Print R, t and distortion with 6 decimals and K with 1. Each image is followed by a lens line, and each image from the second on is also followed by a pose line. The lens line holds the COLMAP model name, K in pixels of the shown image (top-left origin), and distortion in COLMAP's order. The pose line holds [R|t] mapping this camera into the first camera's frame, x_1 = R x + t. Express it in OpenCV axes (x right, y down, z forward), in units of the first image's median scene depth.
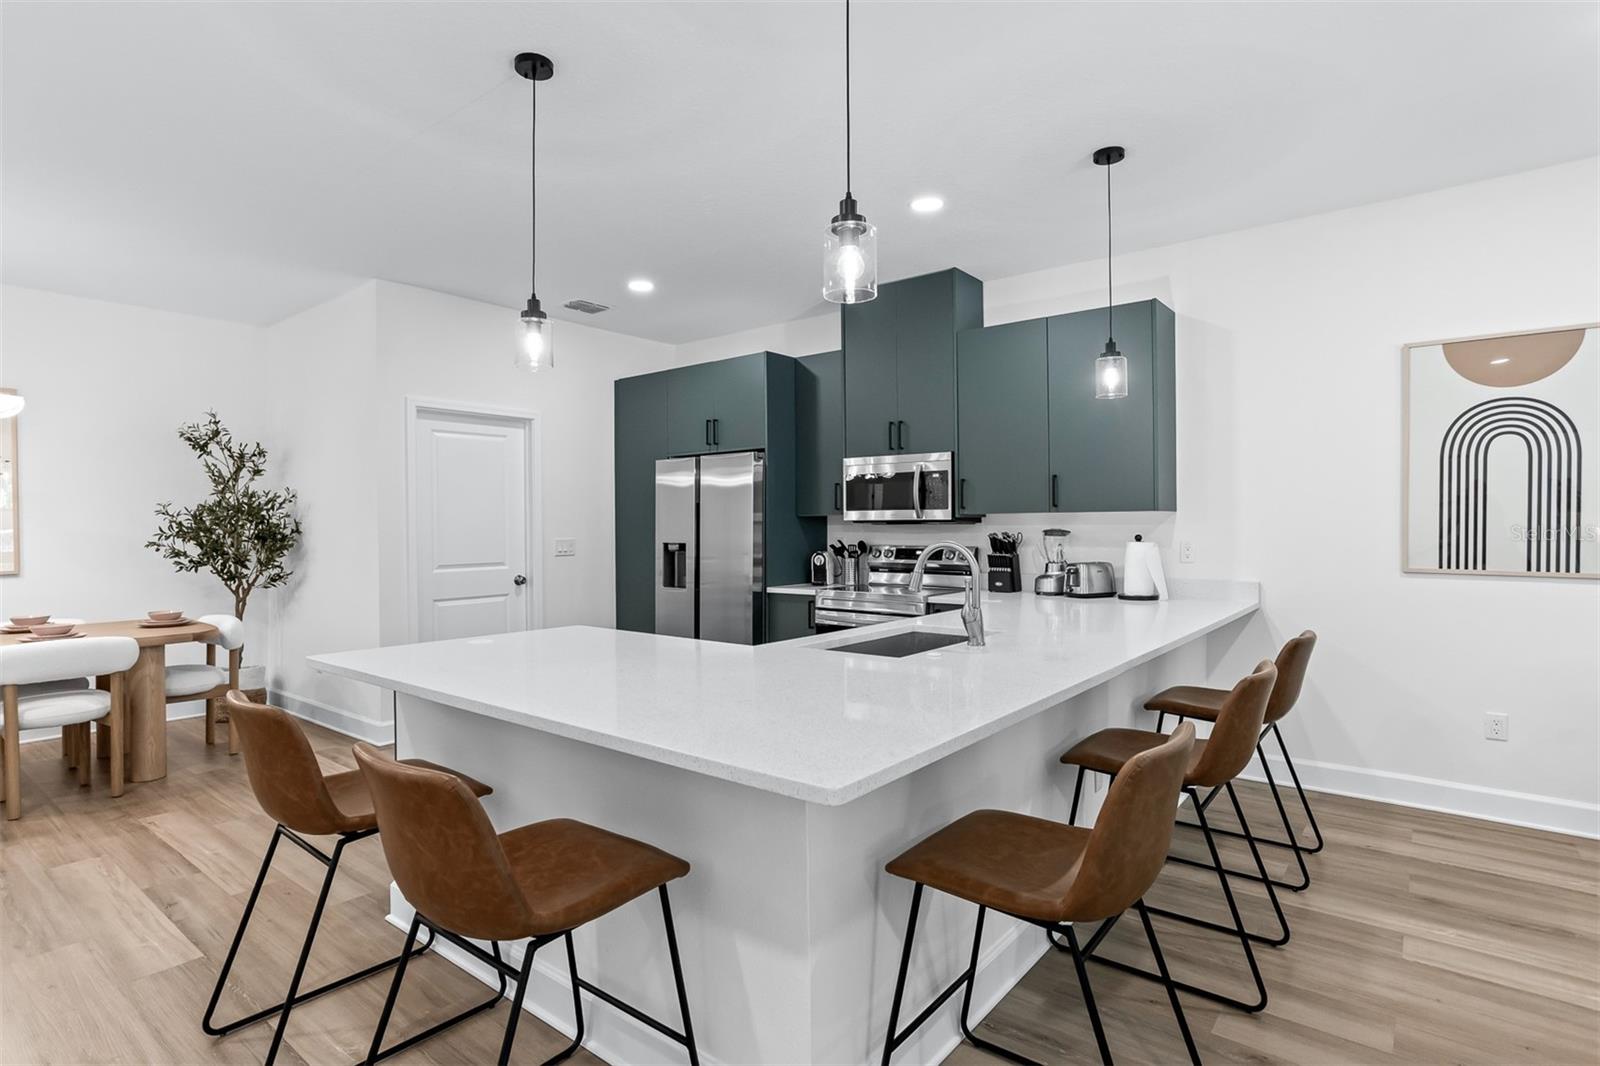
lens RADIAL K [[833.6, 0, 778.3], [0, 833.6, 531.1], [0, 0, 1]] dist [-0.002400, 0.001410]
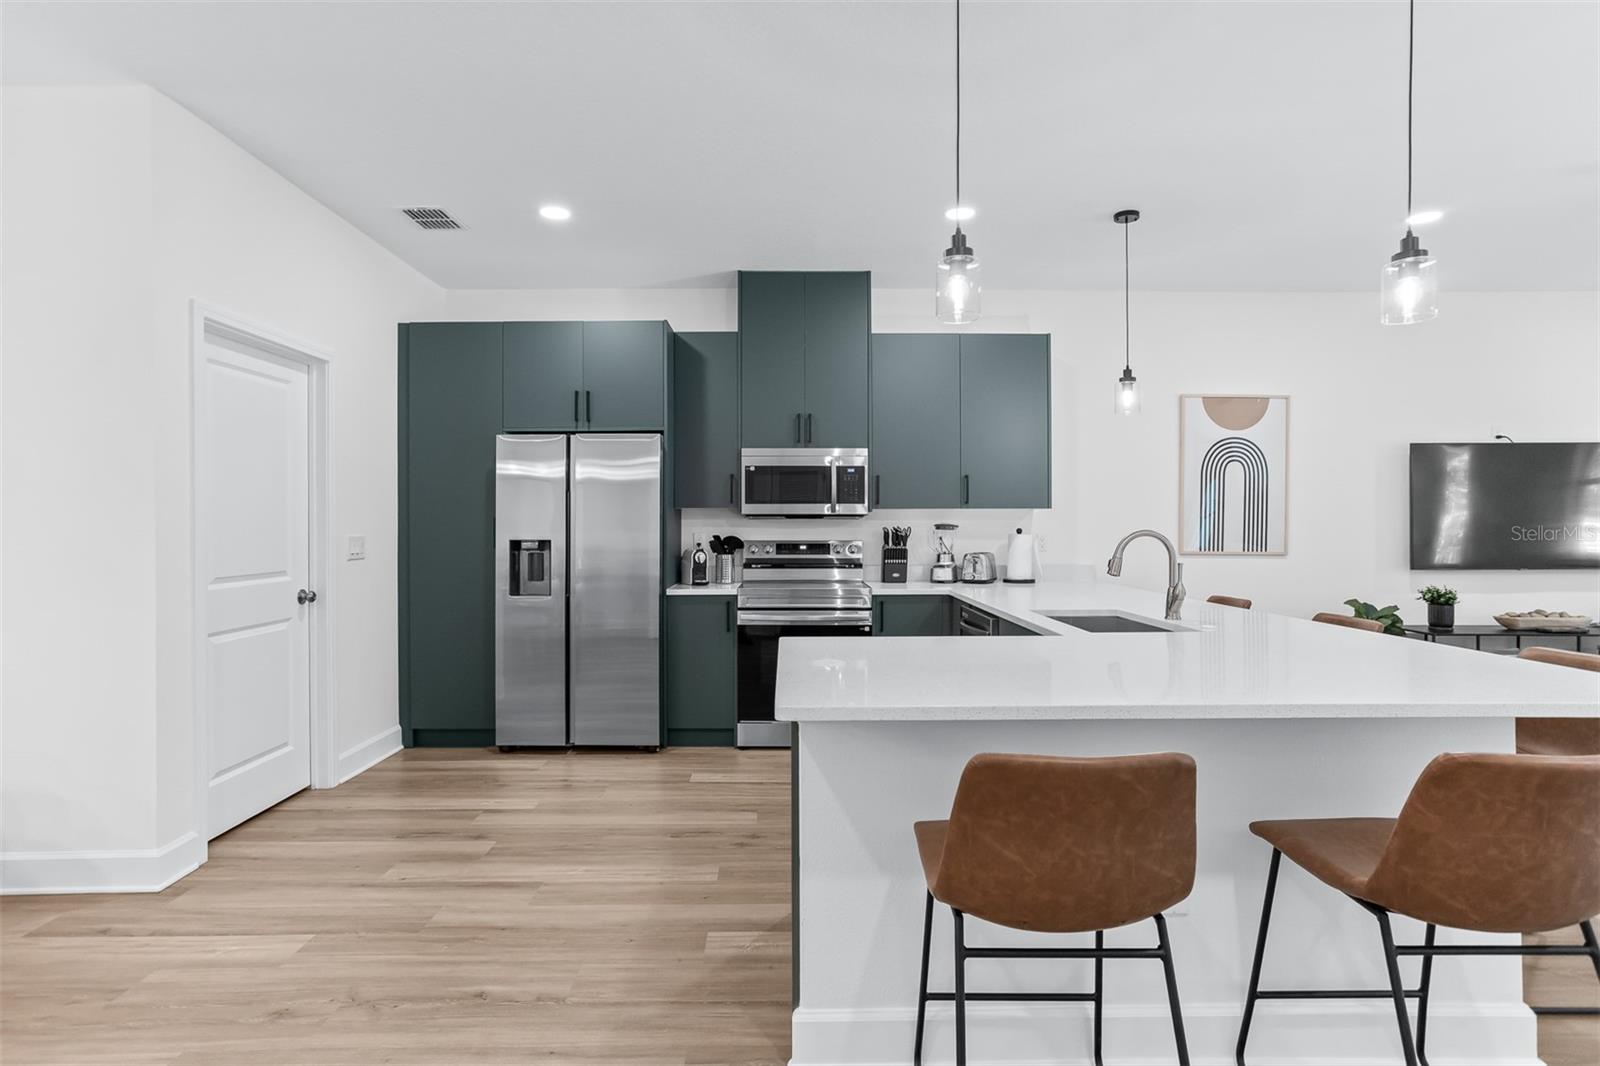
lens RADIAL K [[833.6, 0, 778.3], [0, 833.6, 531.1], [0, 0, 1]] dist [-0.002400, 0.001410]
pose [[0.763506, -0.001147, 0.645799, -0.565764], [0.000206, 0.999999, 0.001533, 0.005855], [-0.645800, -0.001037, 0.763506, 0.289332]]
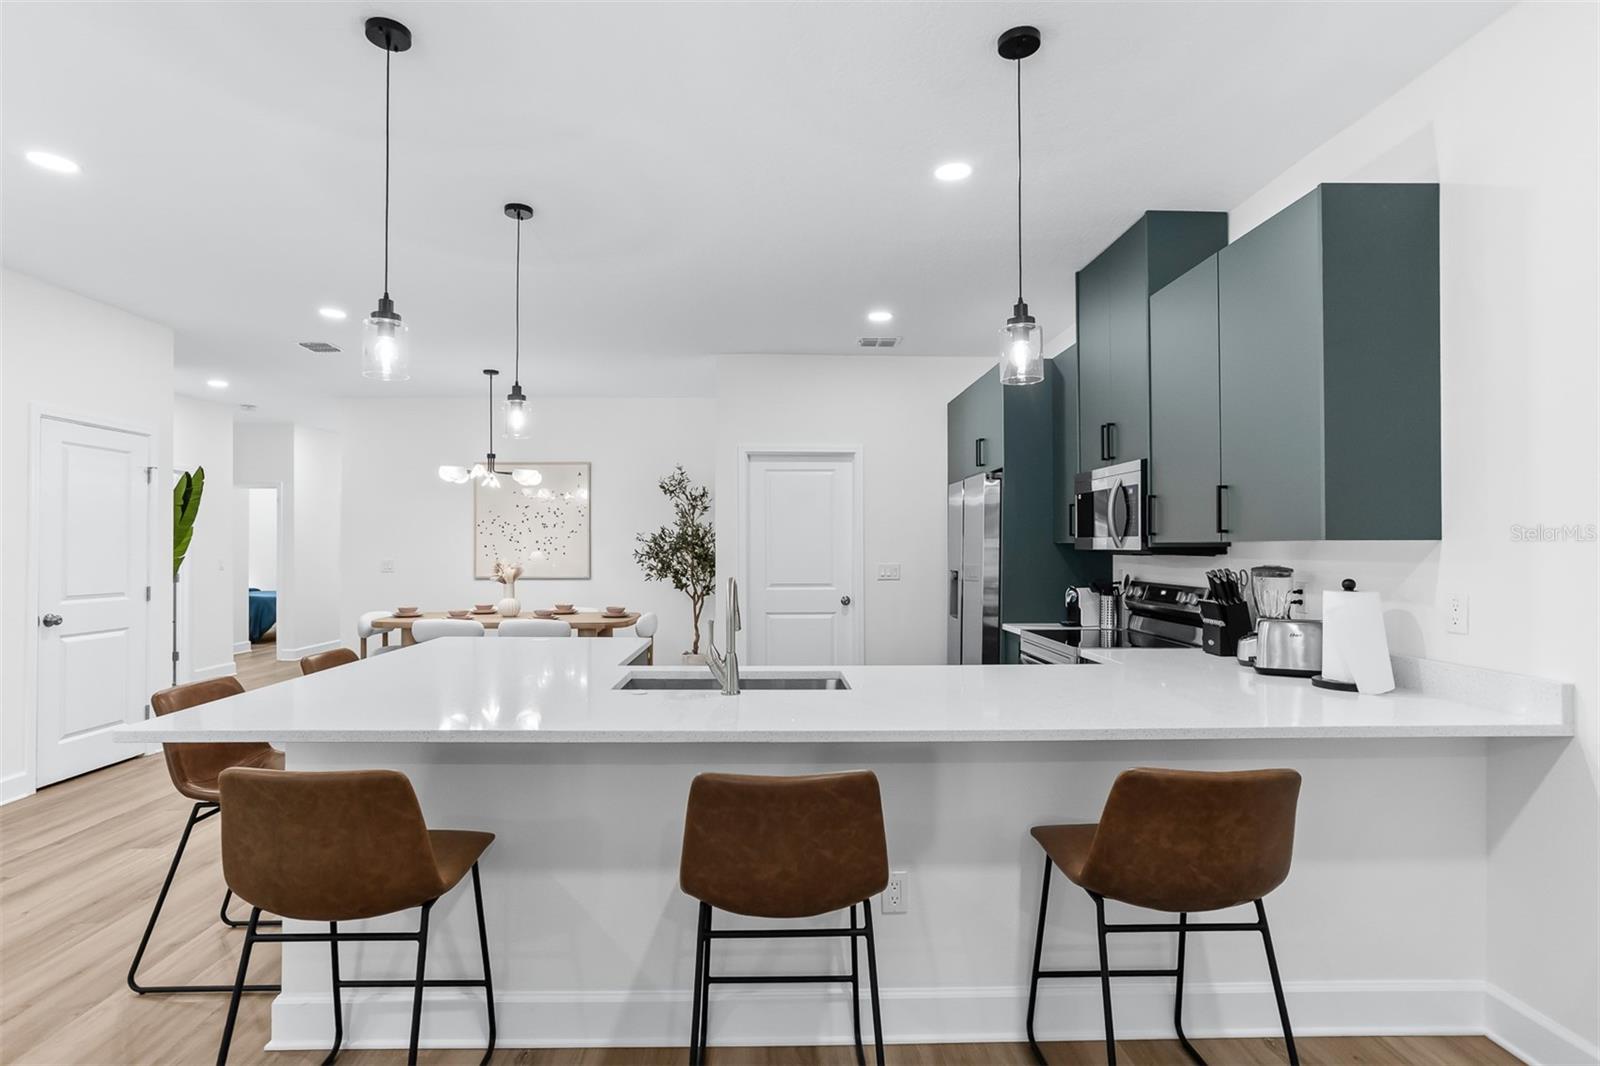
lens RADIAL K [[833.6, 0, 778.3], [0, 833.6, 531.1], [0, 0, 1]] dist [-0.002400, 0.001410]
pose [[0.640675, -0.007470, -0.767776, 0.589740], [-0.007986, 0.999834, -0.016391, -0.016895], [0.767771, 0.016633, 0.640509, 0.287131]]
